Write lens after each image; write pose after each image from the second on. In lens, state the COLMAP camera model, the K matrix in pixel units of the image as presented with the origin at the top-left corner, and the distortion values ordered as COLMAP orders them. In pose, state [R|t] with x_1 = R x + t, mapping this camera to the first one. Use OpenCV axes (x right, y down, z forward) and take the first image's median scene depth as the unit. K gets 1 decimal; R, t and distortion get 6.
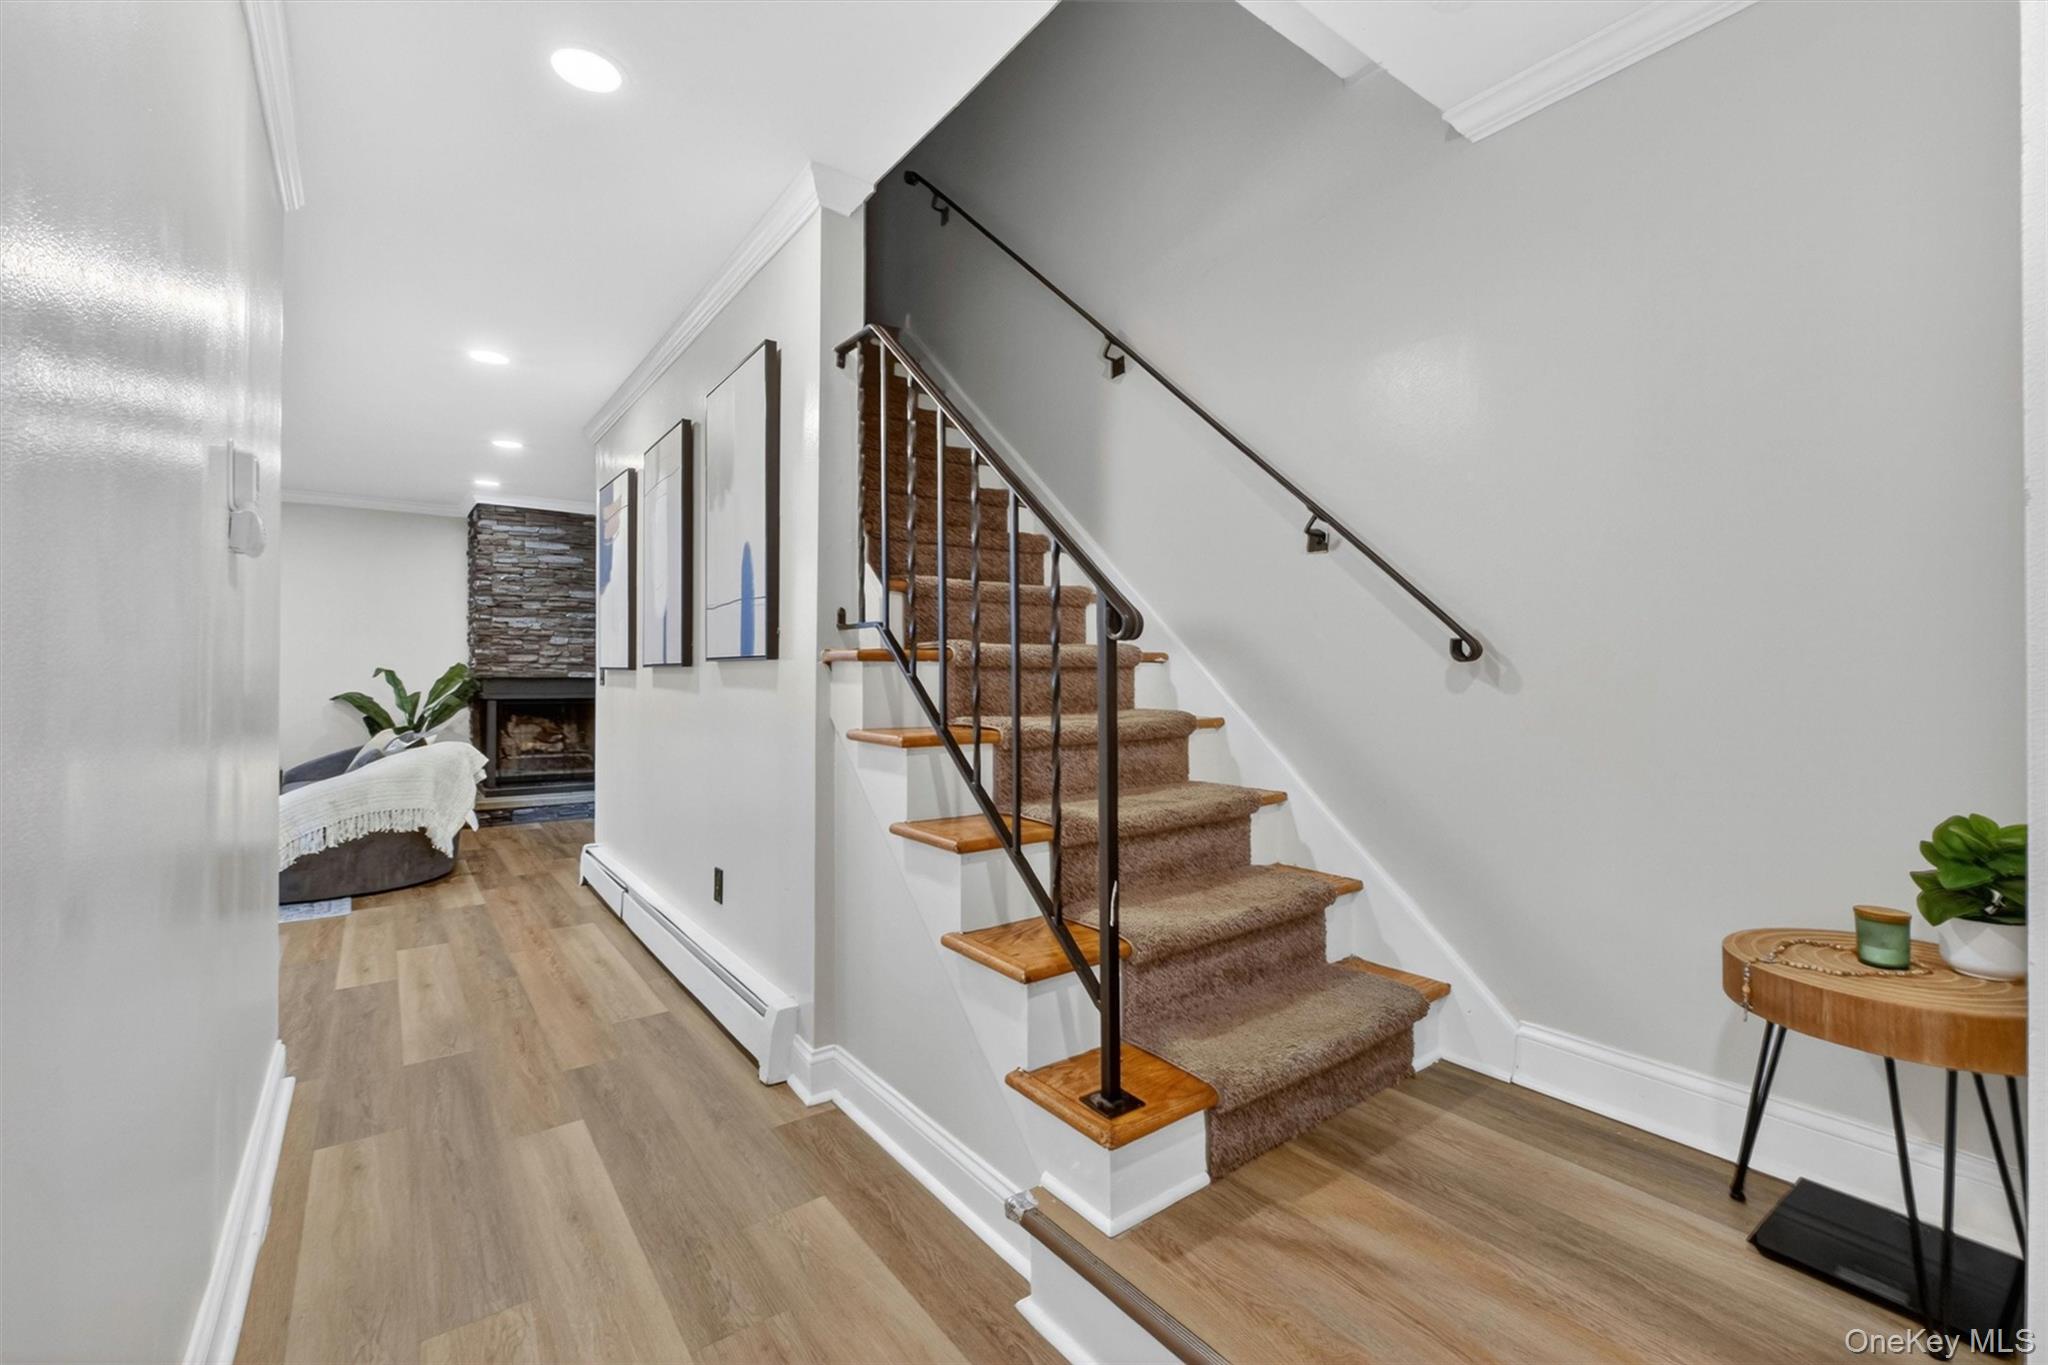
lens RADIAL K [[866.5, 0, 1034.5], [0, 866.5, 666.8], [0, 0, 1]] dist [-0.001050, -0.000313]
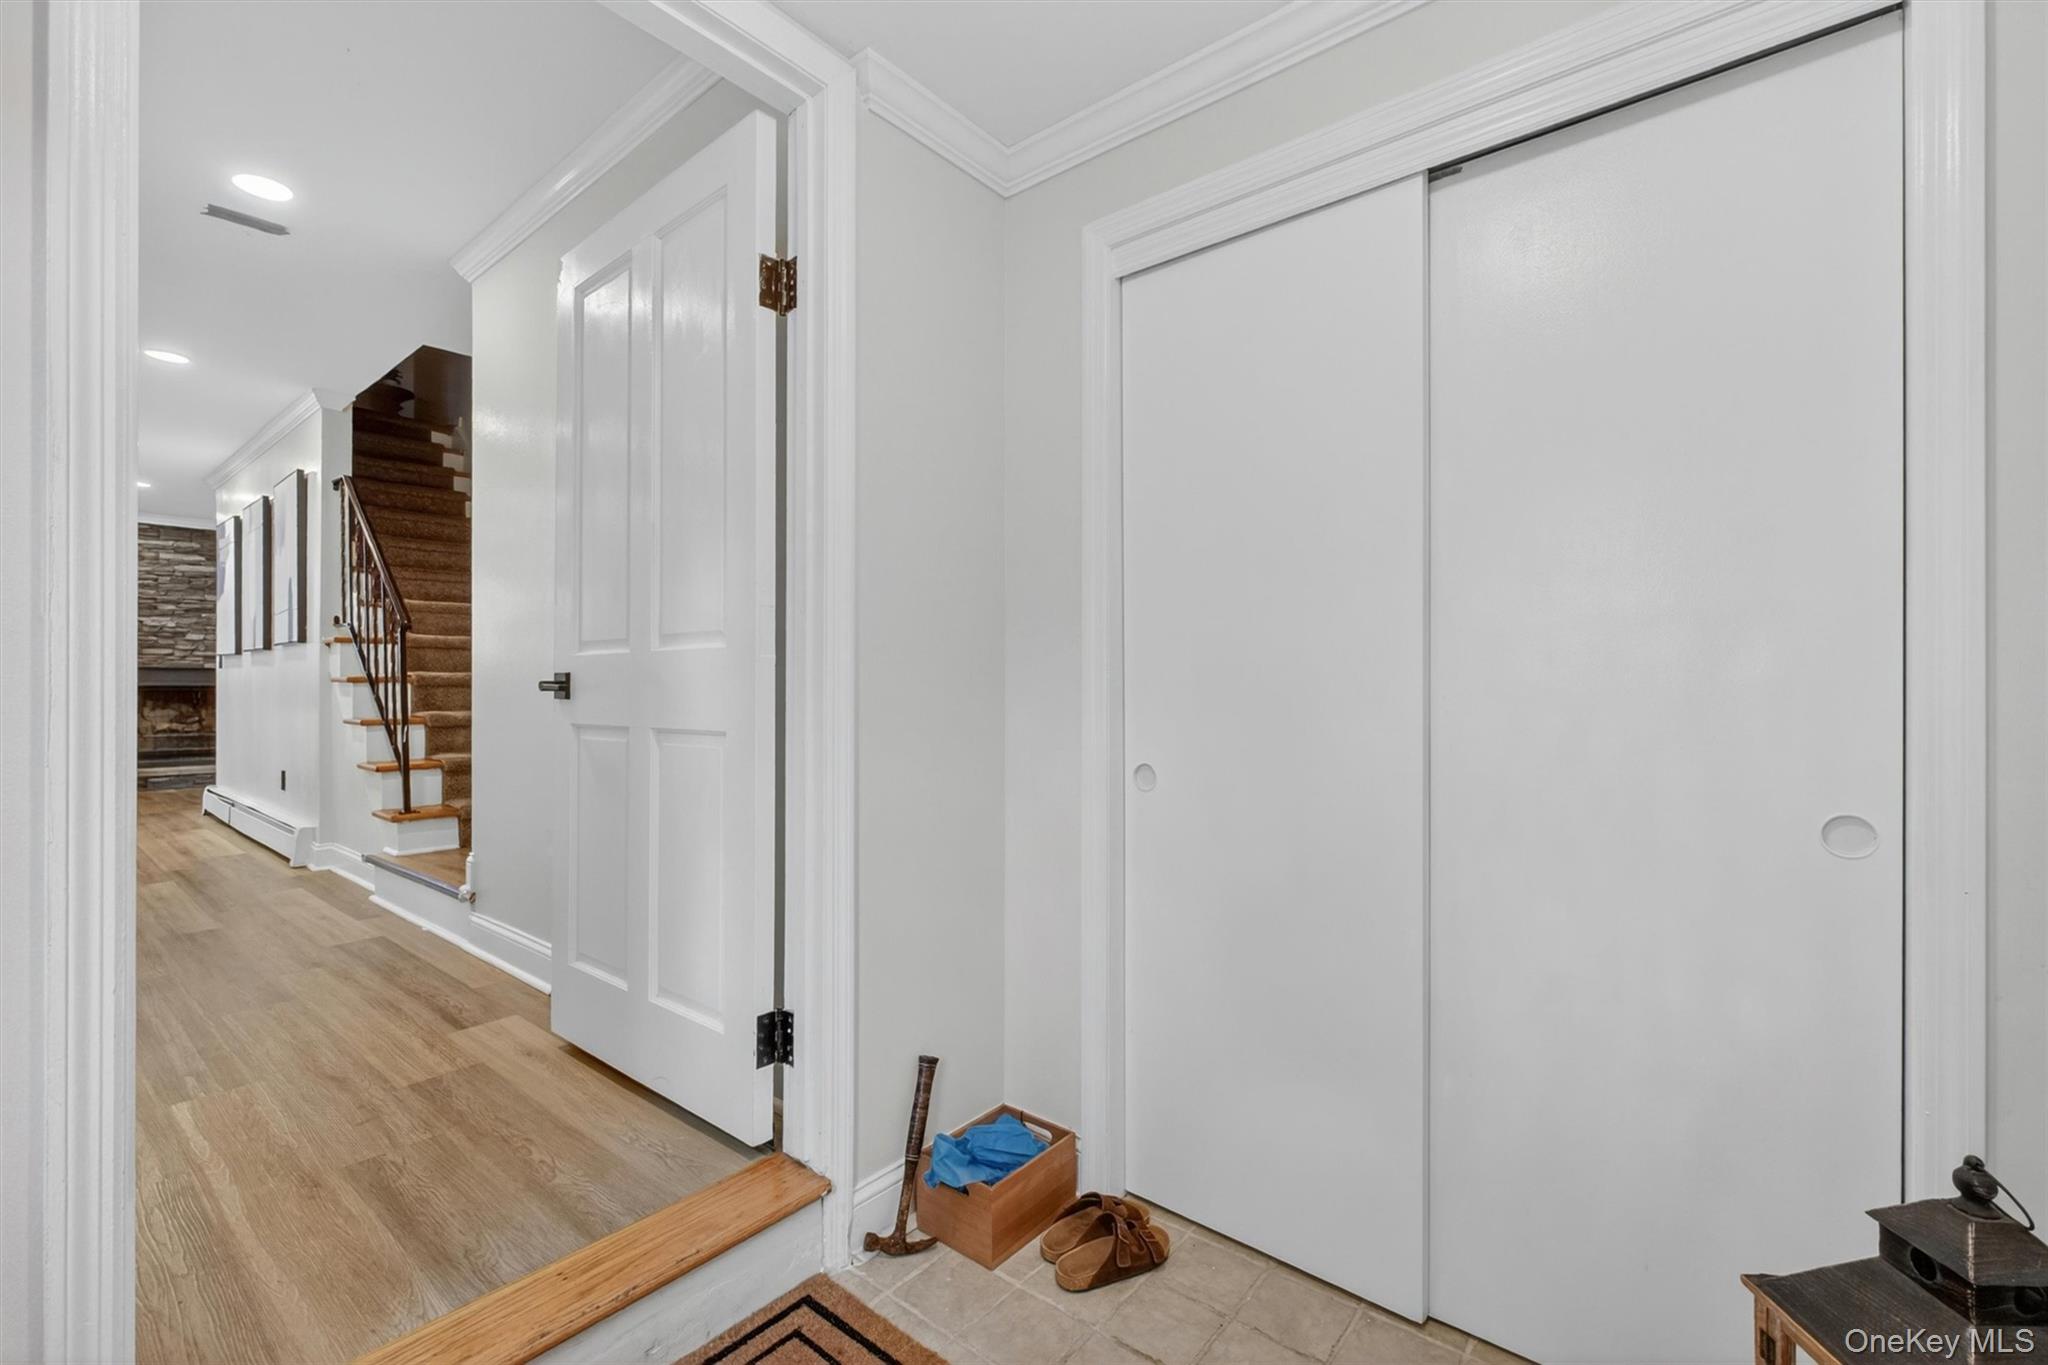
lens RADIAL K [[866.5, 0, 1019.4], [0, 866.5, 677.8], [0, 0, 1]] dist [-0.001050, -0.000313]
pose [[0.972462, -0.000939, 0.233059, 0.467374], [0.000033, 0.999992, 0.003891, 0.036038], [-0.233061, -0.003777, 0.972455, -0.711896]]
